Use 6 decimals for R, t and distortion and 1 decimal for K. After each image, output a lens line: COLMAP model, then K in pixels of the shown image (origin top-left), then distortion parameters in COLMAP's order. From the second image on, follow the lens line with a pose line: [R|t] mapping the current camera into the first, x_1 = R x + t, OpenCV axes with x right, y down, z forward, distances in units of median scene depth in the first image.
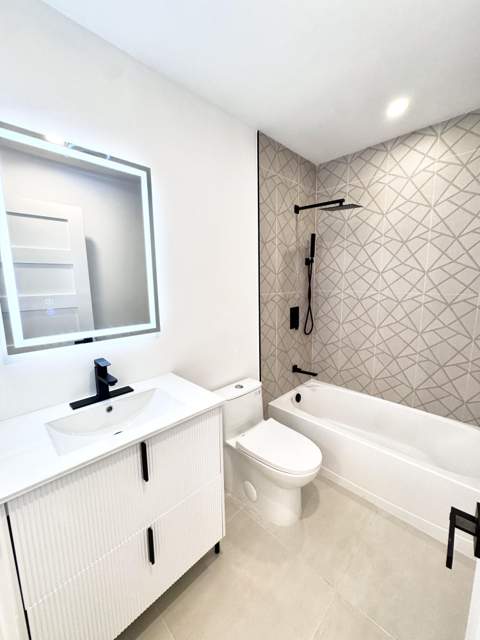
lens RADIAL K [[256.3, 0, 240.0], [0, 256.3, 320.0], [0, 0, 1]] dist [-0.002786, -0.000097]
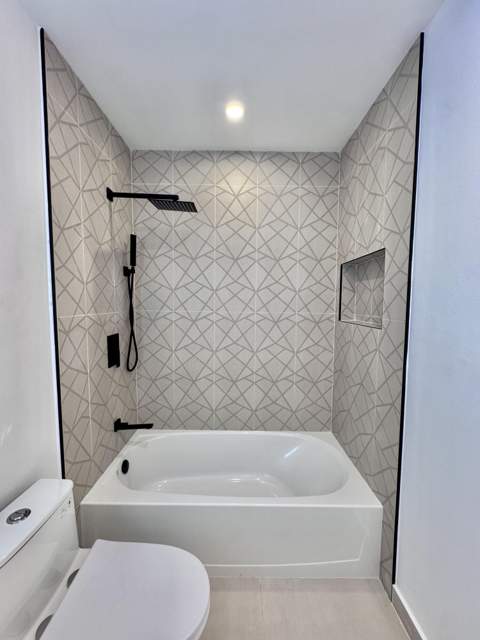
lens RADIAL K [[256.3, 0, 240.0], [0, 256.3, 320.0], [0, 0, 1]] dist [-0.002786, -0.000097]
pose [[0.706747, -0.028553, 0.706890, -0.029852], [0.089993, 0.994697, -0.049797, -0.025549], [-0.701719, 0.098809, 0.705569, 0.290541]]
